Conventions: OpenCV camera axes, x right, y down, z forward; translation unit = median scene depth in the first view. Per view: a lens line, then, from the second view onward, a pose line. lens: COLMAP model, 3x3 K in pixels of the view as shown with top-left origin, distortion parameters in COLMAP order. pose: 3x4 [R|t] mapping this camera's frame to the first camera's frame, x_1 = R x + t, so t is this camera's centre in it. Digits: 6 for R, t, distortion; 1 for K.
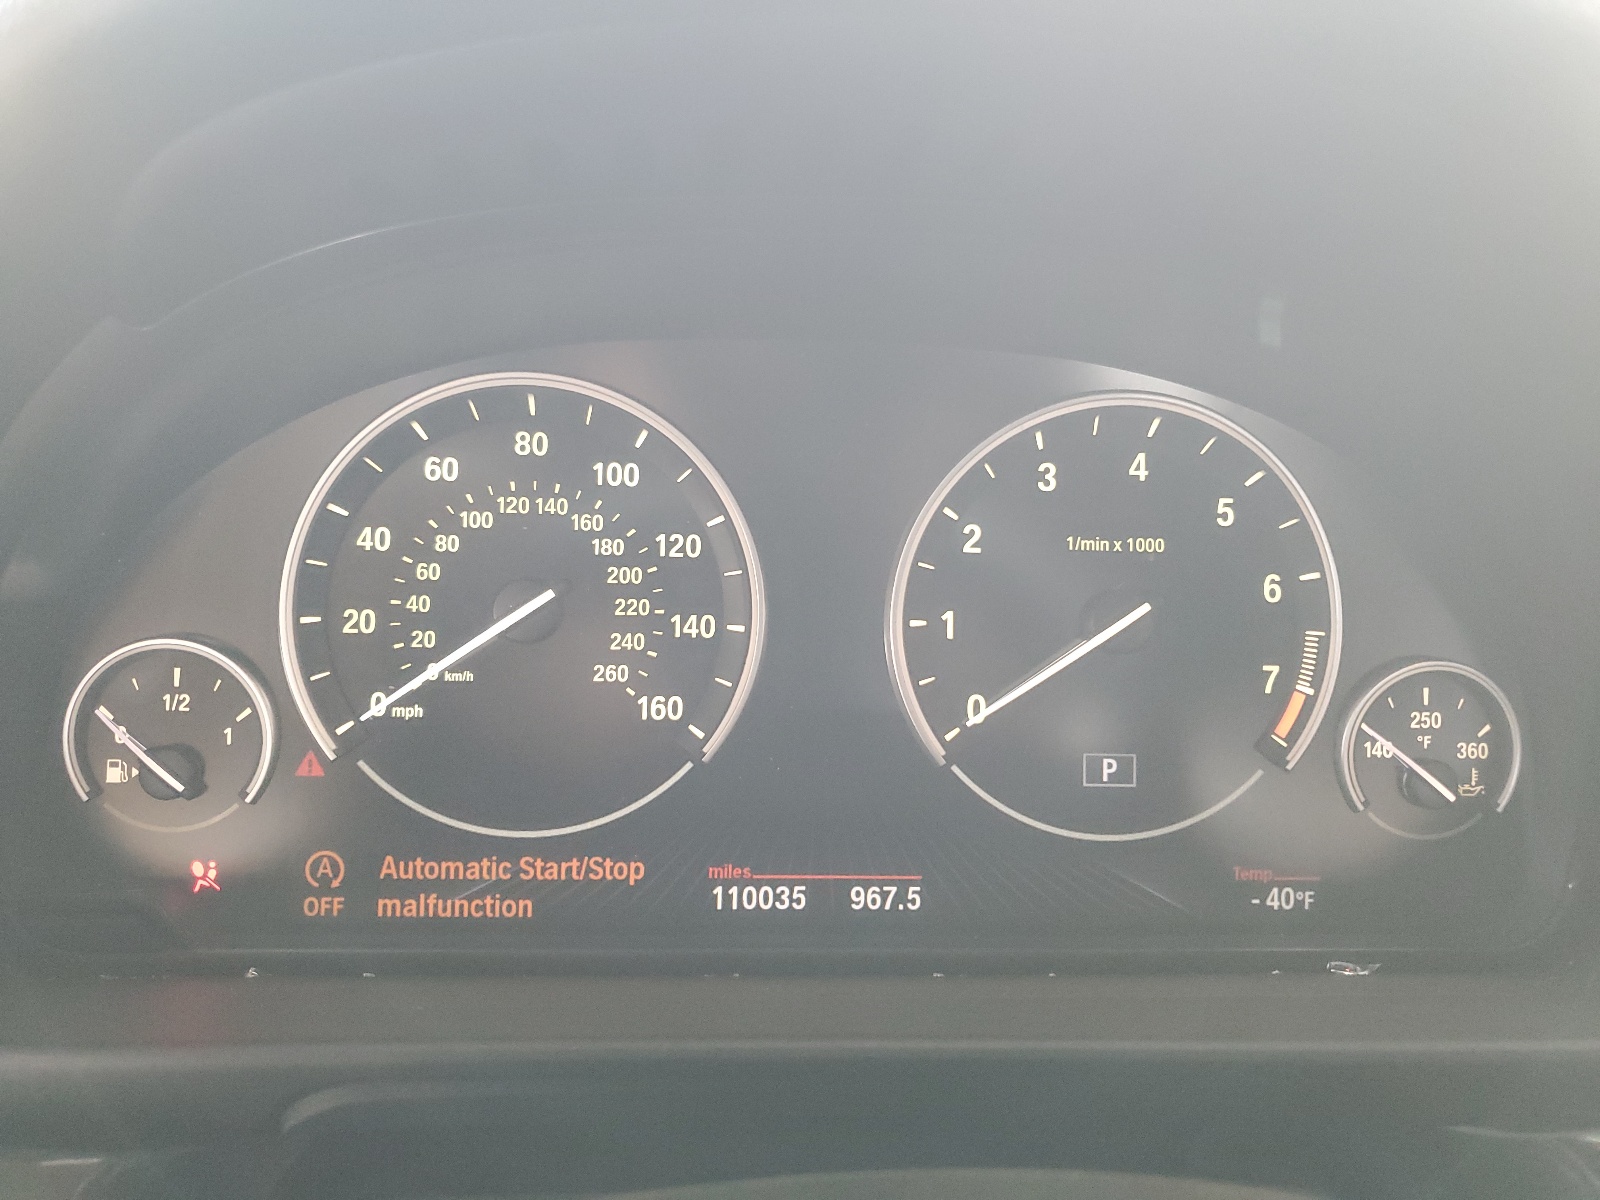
lens RADIAL K [[1226.2, 0, 799.1], [0, 1226.2, 601.7], [0, 0, 1]] dist [-0.004489, -0.003151]
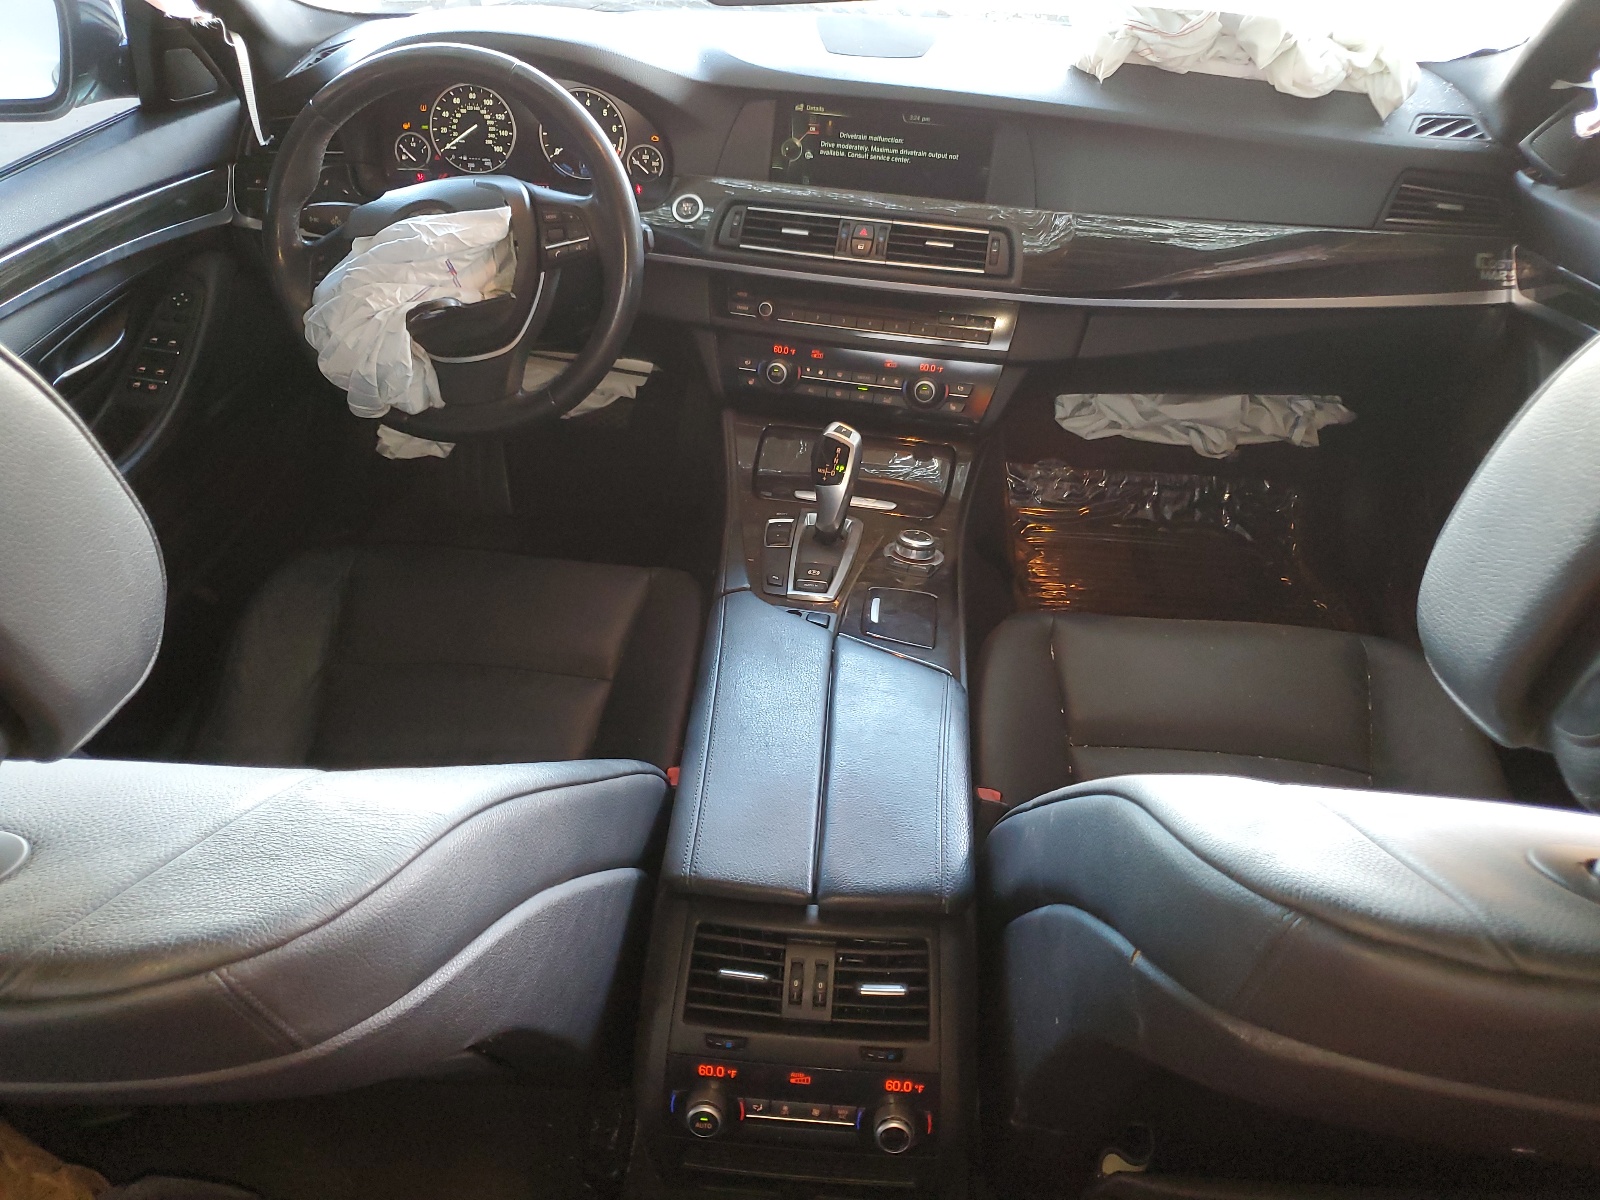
lens RADIAL K [[1226.2, 0, 798.9], [0, 1226.2, 597.9], [0, 0, 1]] dist [-0.004489, -0.003151]
pose [[0.990569, 0.074173, -0.115198, 1.989503], [-0.029648, 0.936909, 0.348313, 0.020637], [0.133766, -0.341612, 0.930273, -4.575156]]
